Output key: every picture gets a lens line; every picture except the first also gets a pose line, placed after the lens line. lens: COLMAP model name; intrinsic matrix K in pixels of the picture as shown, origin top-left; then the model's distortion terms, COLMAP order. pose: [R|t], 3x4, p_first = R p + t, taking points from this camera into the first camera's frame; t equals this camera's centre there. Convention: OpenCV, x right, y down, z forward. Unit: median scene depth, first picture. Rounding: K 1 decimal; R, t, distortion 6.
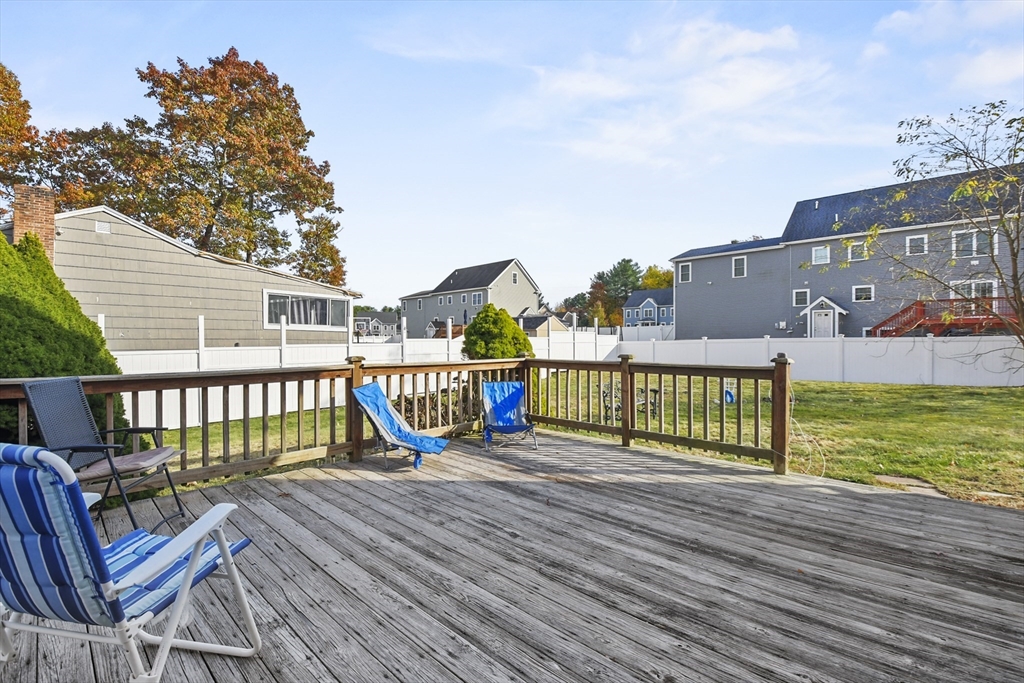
lens RADIAL K [[462.1, 0, 510.7], [0, 462.1, 342.9], [0, 0, 1]] dist [-0.023348, -0.001723]
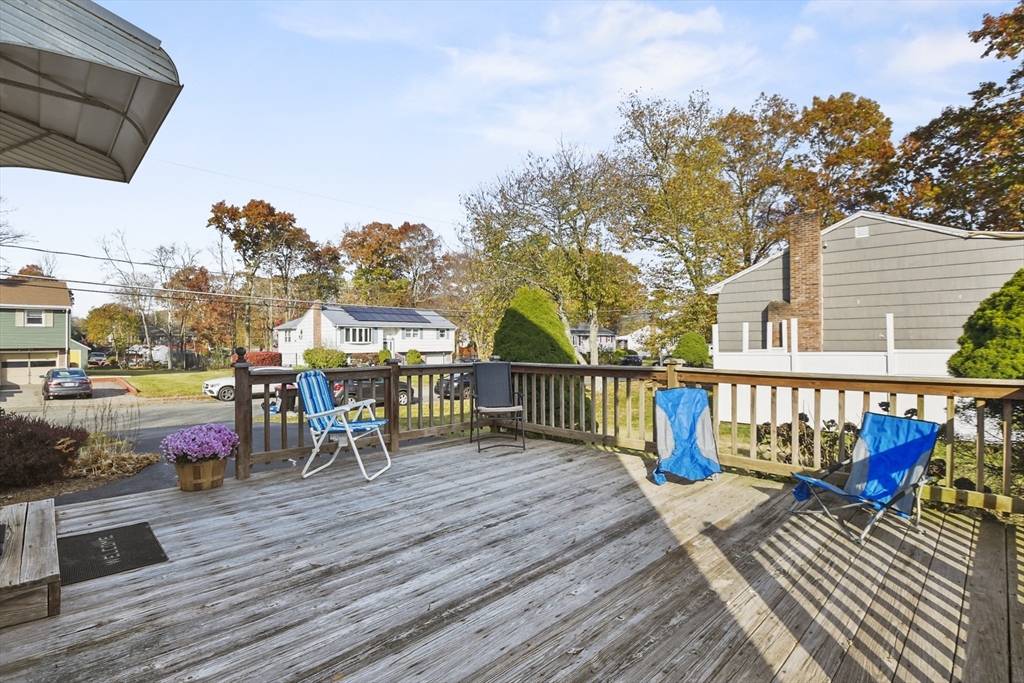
lens RADIAL K [[495.9, 0, 511.6], [0, 495.9, 348.9], [0, 0, 1]] dist [-0.022533, -0.001231]
pose [[-0.021040, 0.015101, -0.999665, 0.241553], [-0.002433, 0.999882, 0.015155, -0.002595], [0.999776, 0.002751, -0.021001, 0.224589]]
